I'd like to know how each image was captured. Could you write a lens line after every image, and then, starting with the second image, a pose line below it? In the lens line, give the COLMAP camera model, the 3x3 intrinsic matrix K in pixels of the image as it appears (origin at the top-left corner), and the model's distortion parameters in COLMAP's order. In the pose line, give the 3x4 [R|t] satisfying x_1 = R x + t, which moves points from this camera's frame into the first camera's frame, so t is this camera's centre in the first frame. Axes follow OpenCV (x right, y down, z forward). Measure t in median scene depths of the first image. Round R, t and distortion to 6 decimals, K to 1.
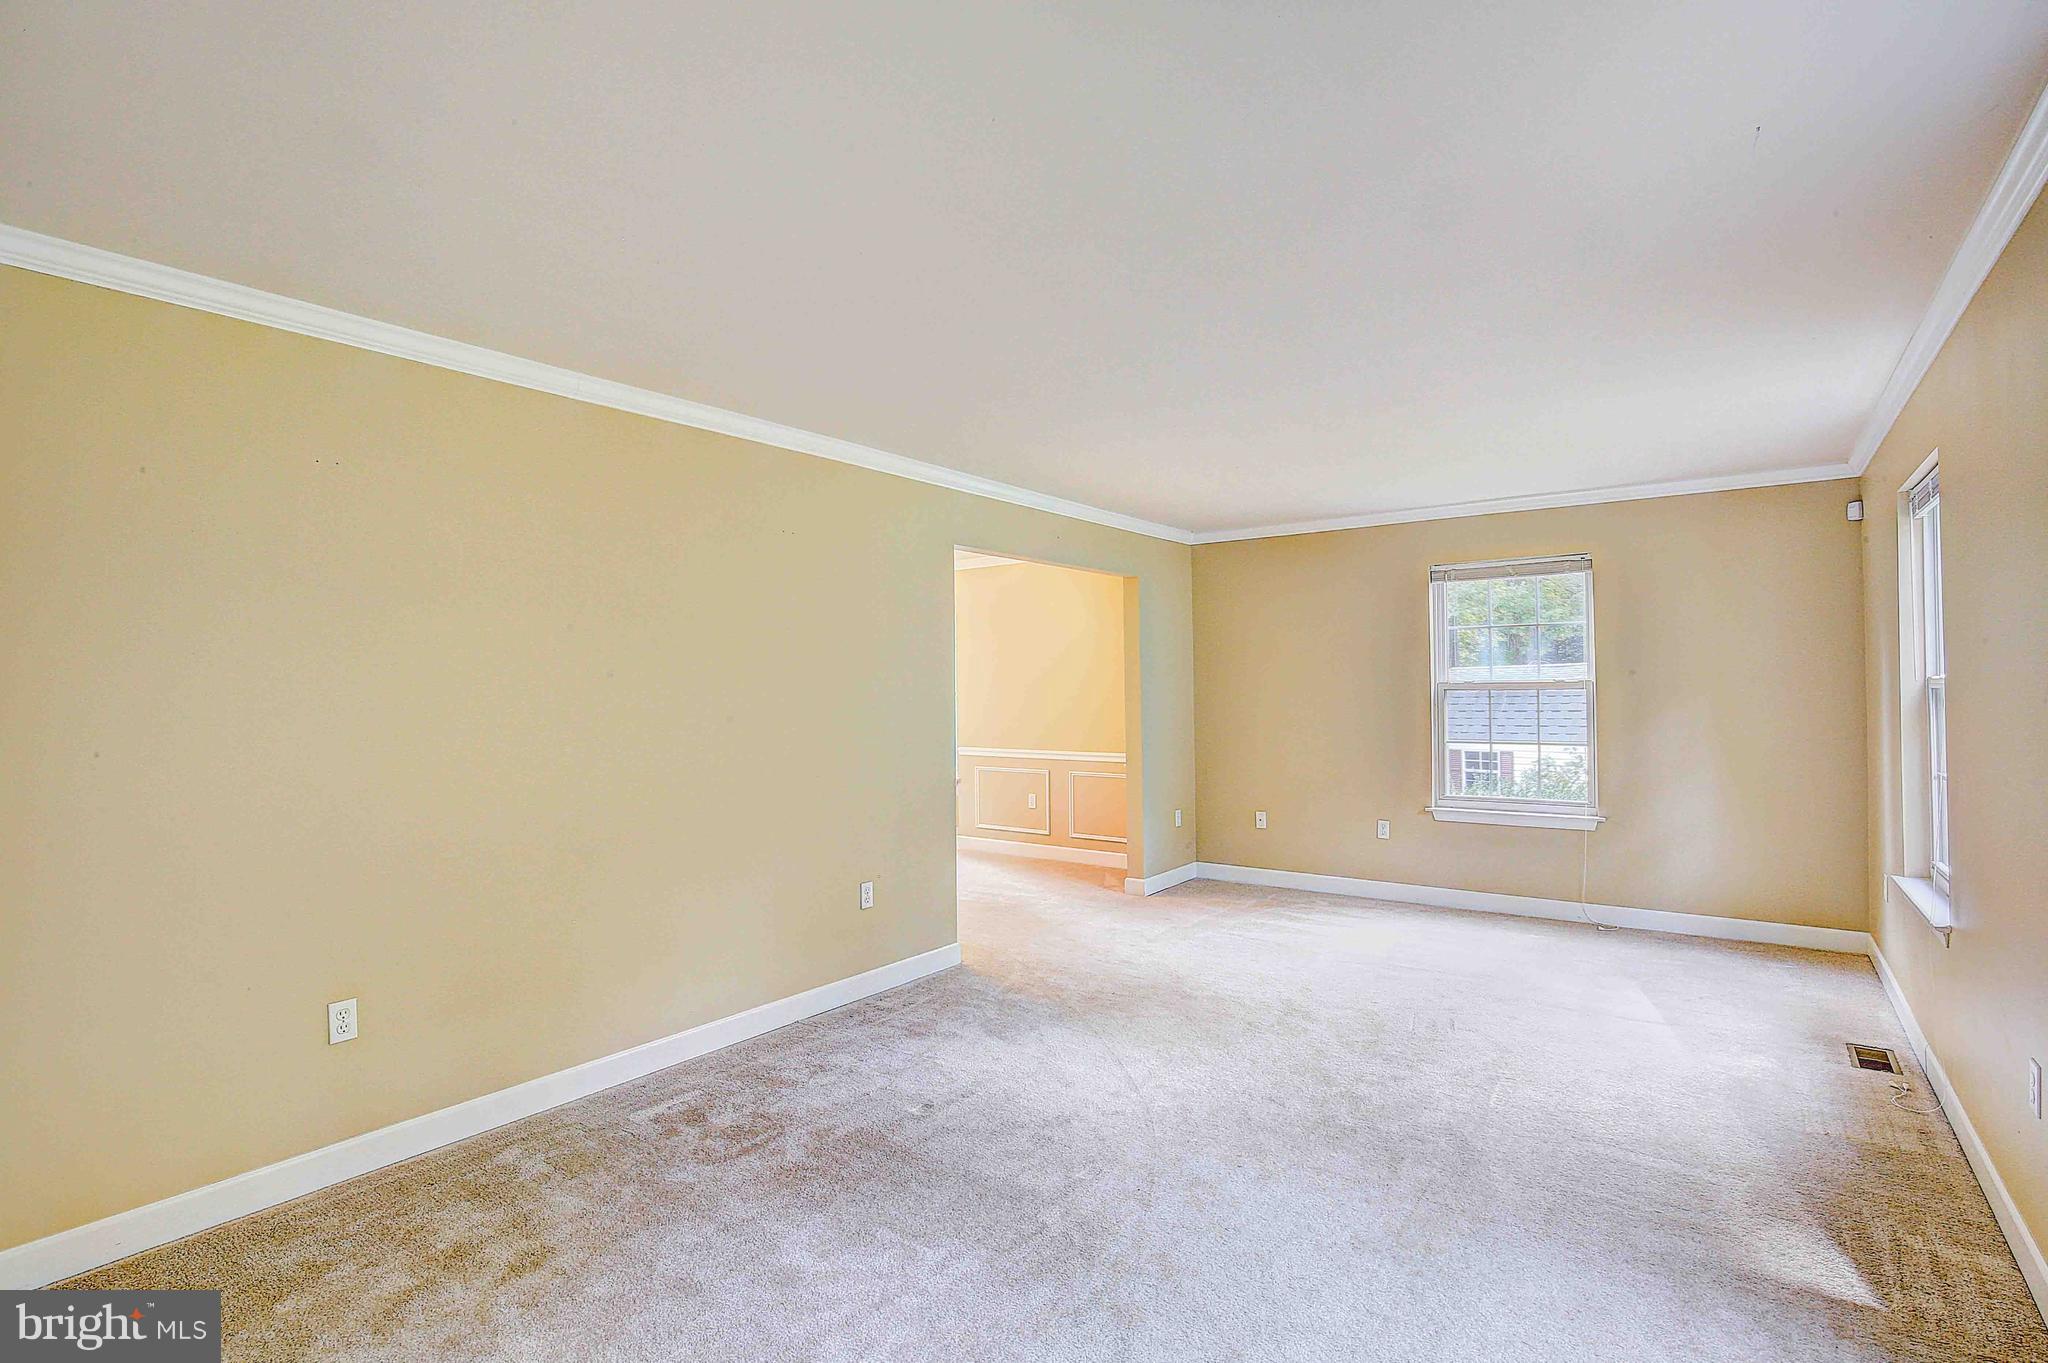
lens RADIAL K [[938.3, 0, 1029.0], [0, 938.3, 681.1], [0, 0, 1]] dist [-0.041146, 0.007795]
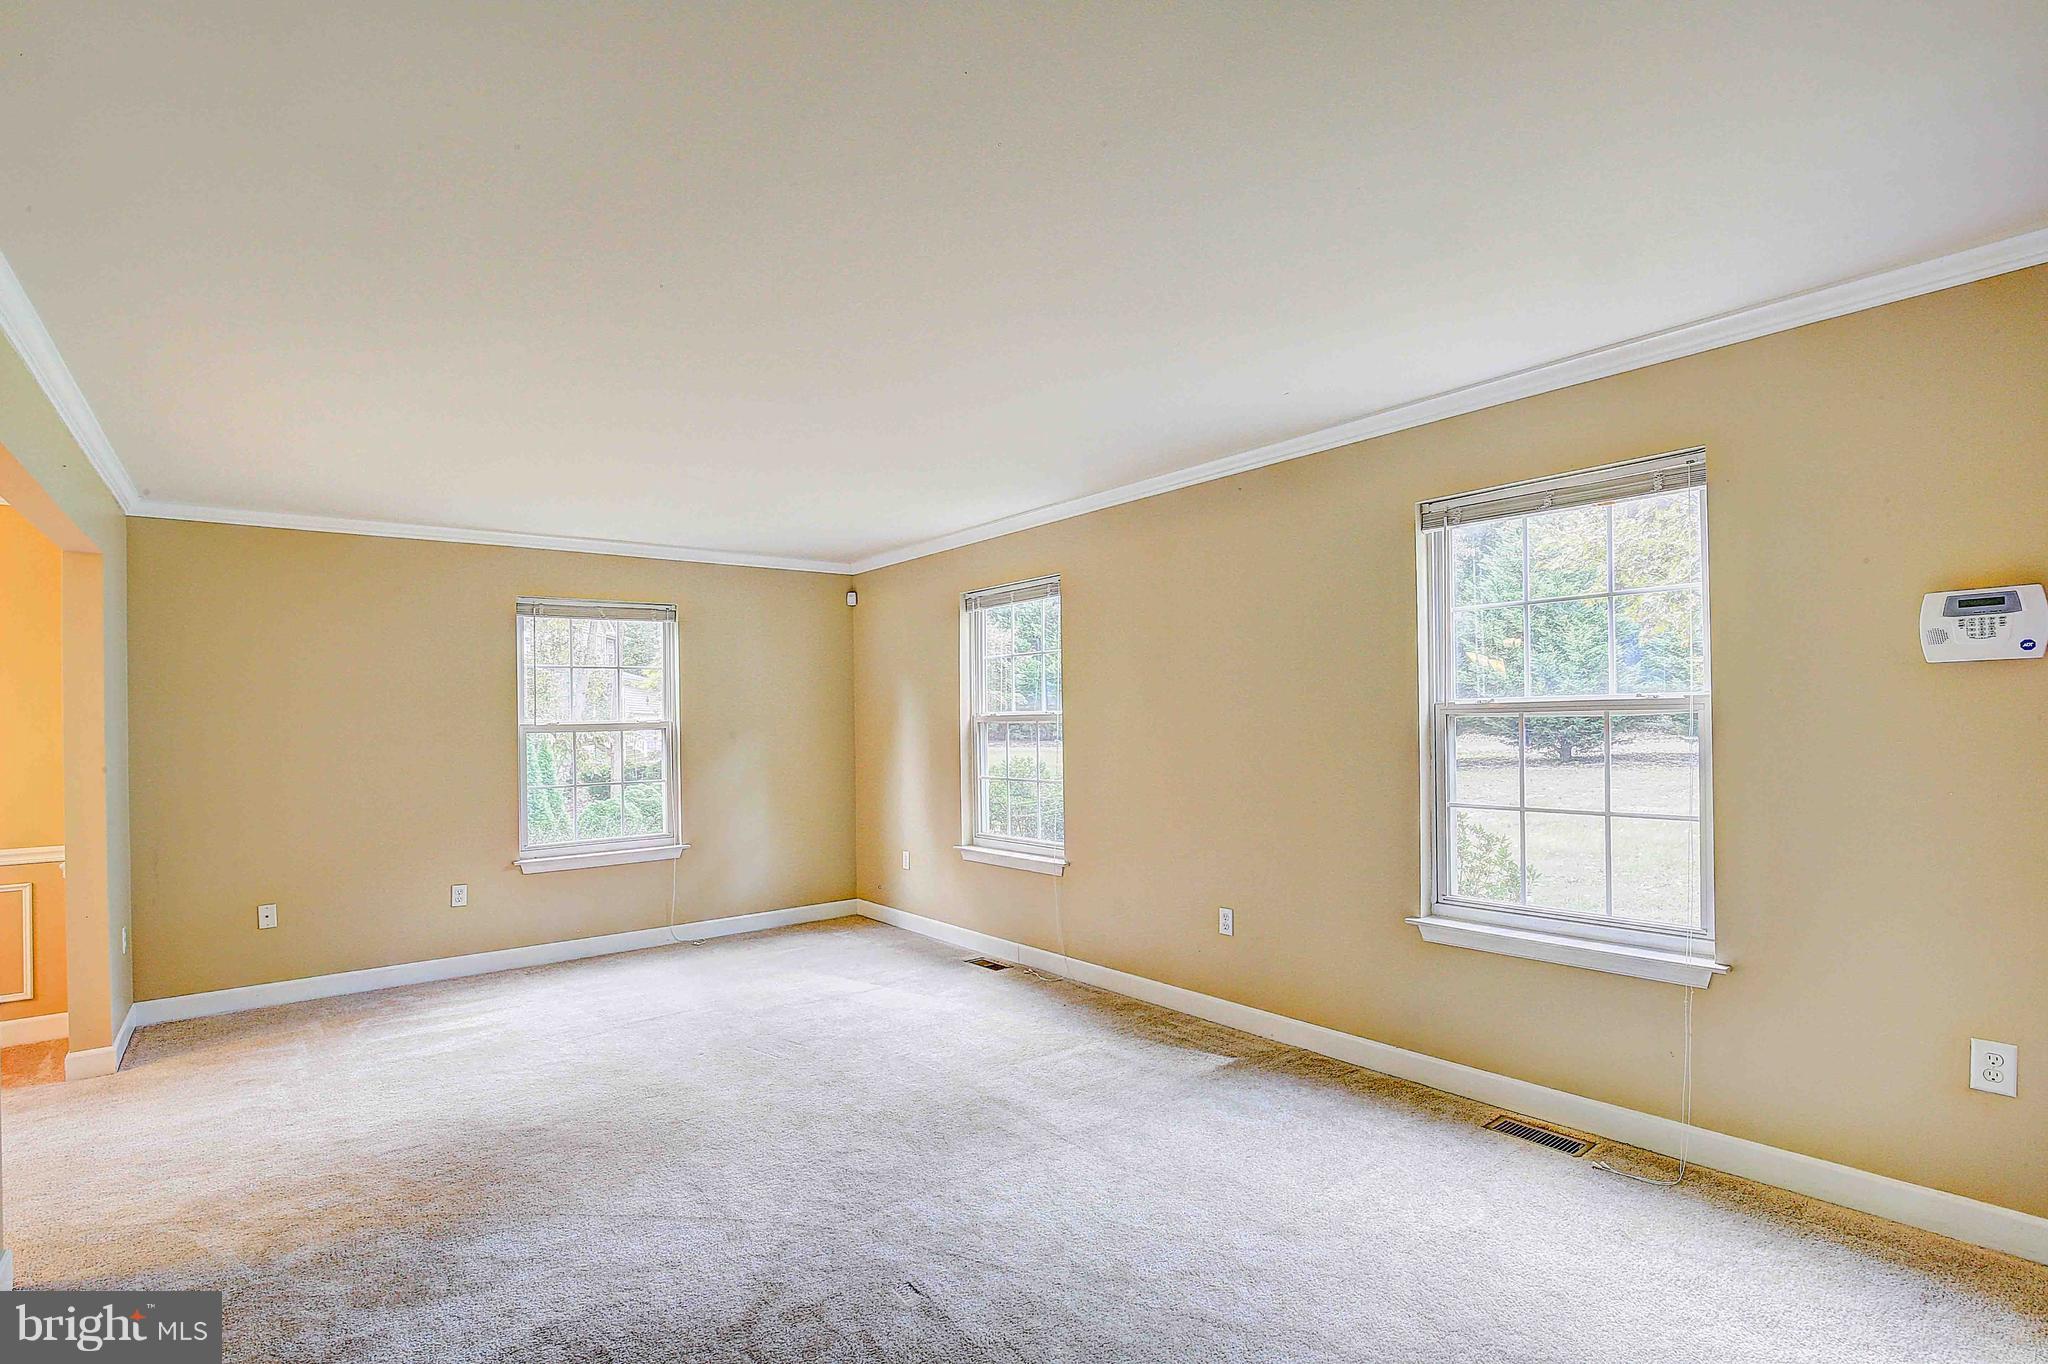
lens RADIAL K [[938.3, 0, 979.1], [0, 938.3, 723.6], [0, 0, 1]] dist [-0.041146, 0.007795]
pose [[0.280413, 0.001983, 0.959877, -0.377183], [0.010333, 0.999934, -0.005085, 0.012308], [-0.959824, 0.011344, 0.280374, 0.369146]]
